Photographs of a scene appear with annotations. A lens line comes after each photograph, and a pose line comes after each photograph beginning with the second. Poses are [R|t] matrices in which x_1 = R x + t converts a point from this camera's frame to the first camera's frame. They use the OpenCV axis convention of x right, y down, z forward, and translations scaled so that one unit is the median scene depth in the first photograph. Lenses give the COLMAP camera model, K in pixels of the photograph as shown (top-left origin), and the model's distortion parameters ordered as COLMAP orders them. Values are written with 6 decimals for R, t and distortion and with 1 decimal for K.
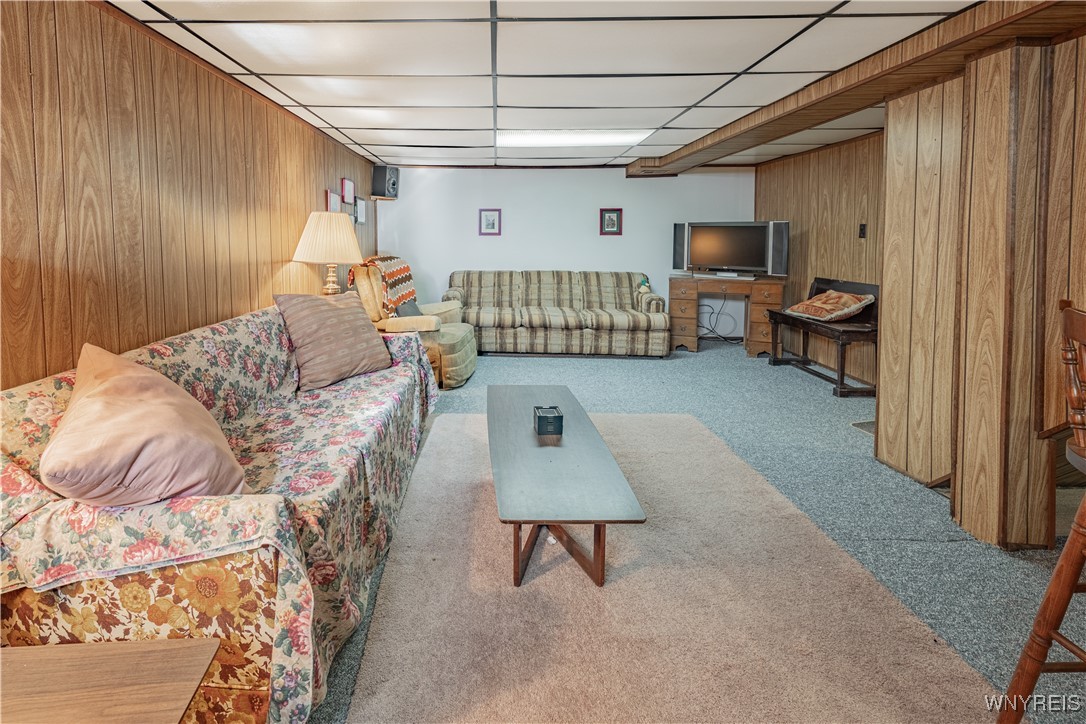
lens RADIAL K [[534.2, 0, 539.0], [0, 534.2, 303.0], [0, 0, 1]] dist [-0.006261, 0.000233]
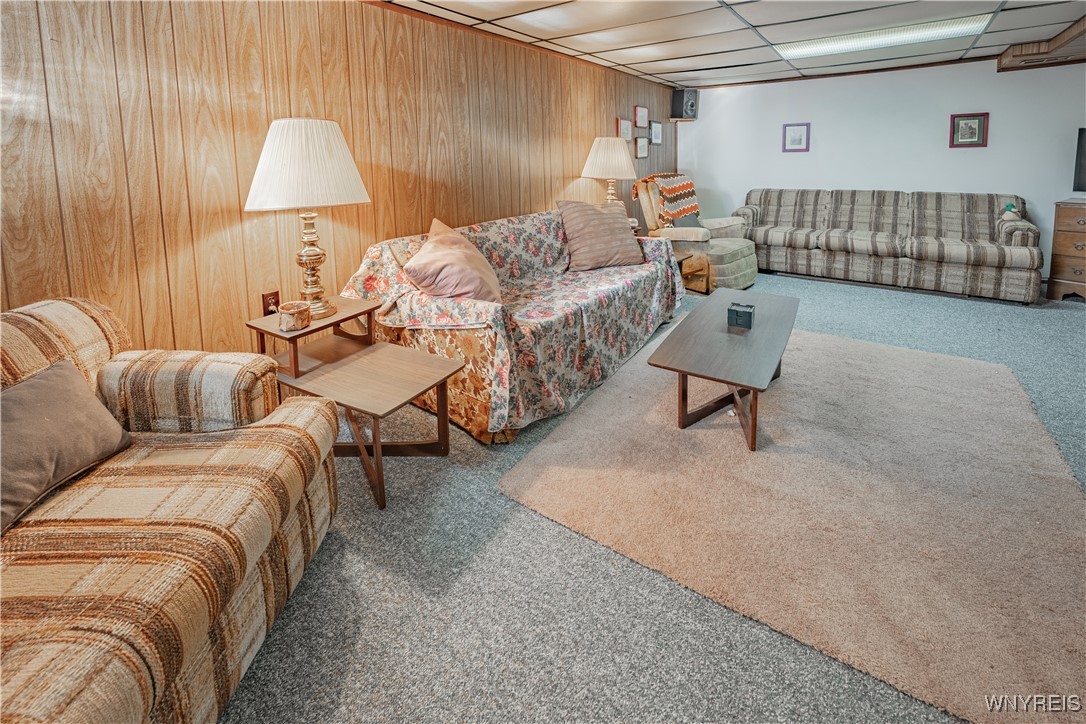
lens RADIAL K [[534.2, 0, 539.0], [0, 534.2, 303.0], [0, 0, 1]] dist [-0.006261, 0.000233]
pose [[0.804686, 0.134110, -0.578355, 0.307261], [-0.048841, 0.985805, 0.160636, 0.025704], [0.591688, -0.101014, 0.799813, -0.174990]]
